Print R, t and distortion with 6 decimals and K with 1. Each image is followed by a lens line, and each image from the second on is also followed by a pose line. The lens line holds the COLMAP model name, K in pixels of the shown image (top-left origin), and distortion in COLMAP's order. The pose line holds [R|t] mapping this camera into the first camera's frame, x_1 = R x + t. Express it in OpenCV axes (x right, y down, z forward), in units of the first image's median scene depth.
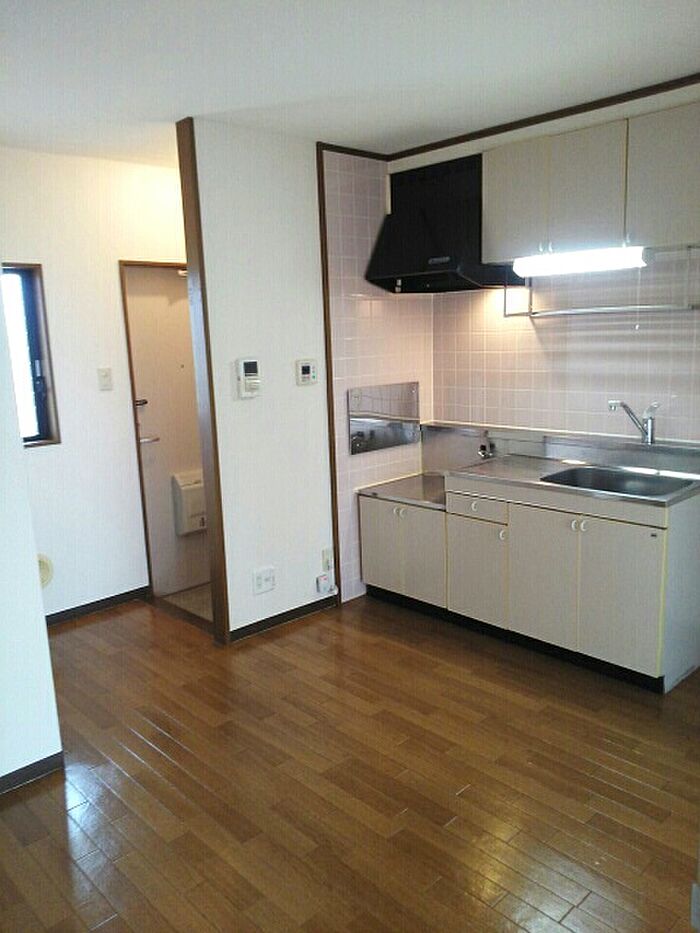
lens RADIAL K [[749.9, 0, 350.0], [0, 749.9, 466.5], [0, 0, 1]] dist [0.120545, -0.206085]
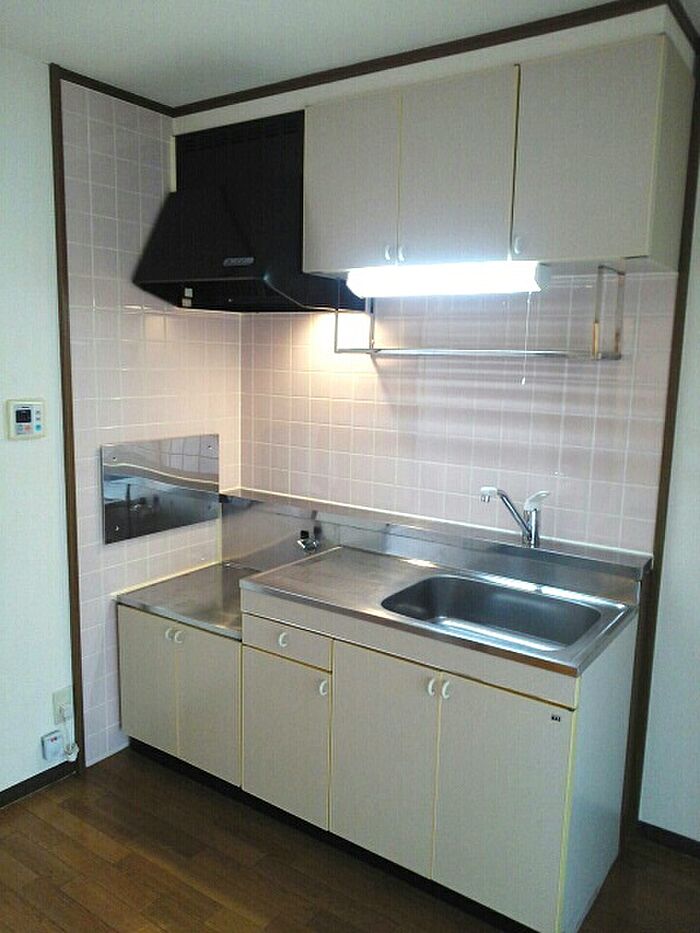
lens RADIAL K [[749.9, 0, 350.0], [0, 749.9, 466.5], [0, 0, 1]] dist [0.120545, -0.206085]
pose [[0.978757, 0.027086, 0.203229, 0.077933], [-0.020190, 0.999150, -0.035930, -0.067346], [-0.204029, 0.031064, 0.978472, 0.317131]]
